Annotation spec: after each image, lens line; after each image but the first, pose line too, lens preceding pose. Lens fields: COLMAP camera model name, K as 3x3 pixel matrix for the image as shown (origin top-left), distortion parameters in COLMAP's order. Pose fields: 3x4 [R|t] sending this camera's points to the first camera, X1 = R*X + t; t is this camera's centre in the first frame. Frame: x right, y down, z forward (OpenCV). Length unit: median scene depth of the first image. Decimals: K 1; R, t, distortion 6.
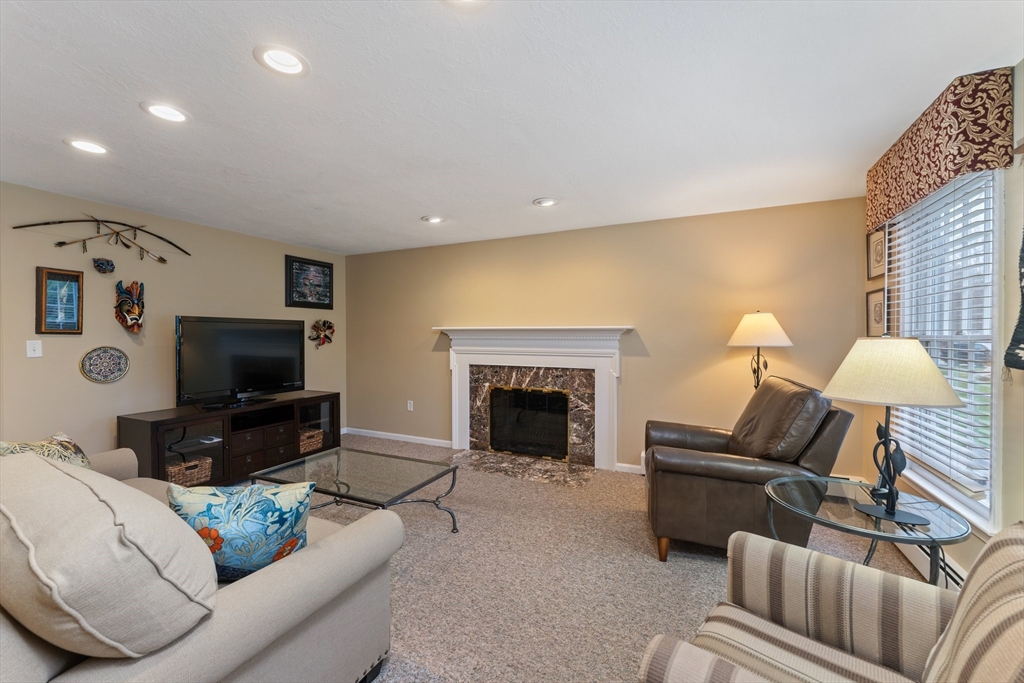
lens RADIAL K [[414.8, 0, 515.3], [0, 414.8, 336.5], [0, 0, 1]] dist [0.000091, -0.001448]
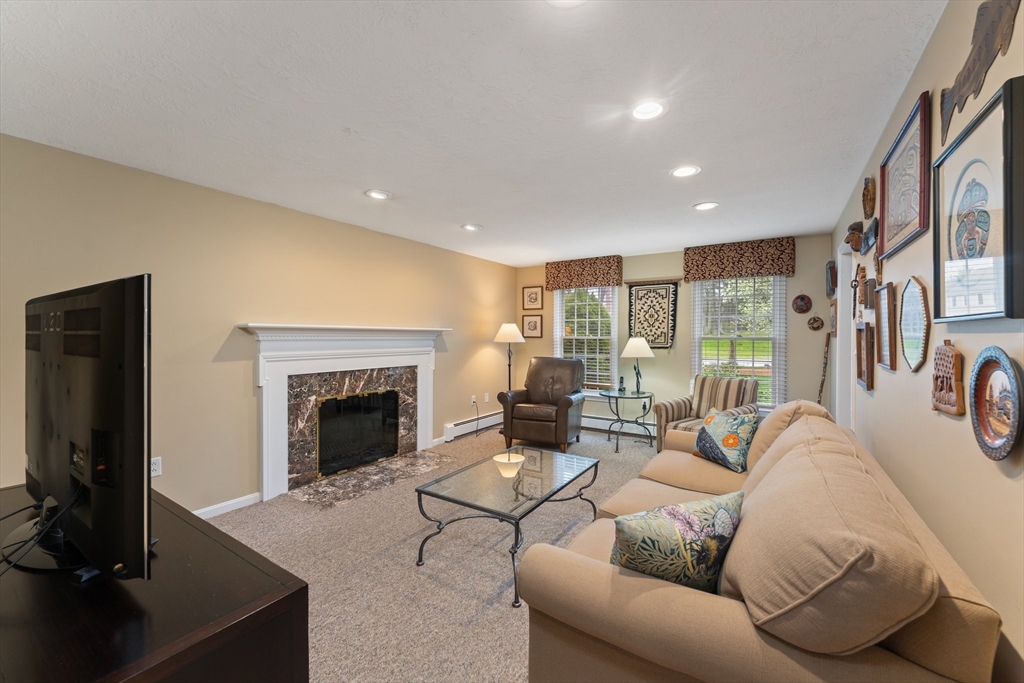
lens RADIAL K [[414.8, 0, 514.1], [0, 414.8, 339.1], [0, 0, 1]] dist [0.000091, -0.001448]
pose [[0.114232, -0.007187, 0.993428, -0.853097], [-0.001336, 0.999972, 0.007388, -0.002735], [-0.993453, -0.002171, 0.114219, 0.561553]]
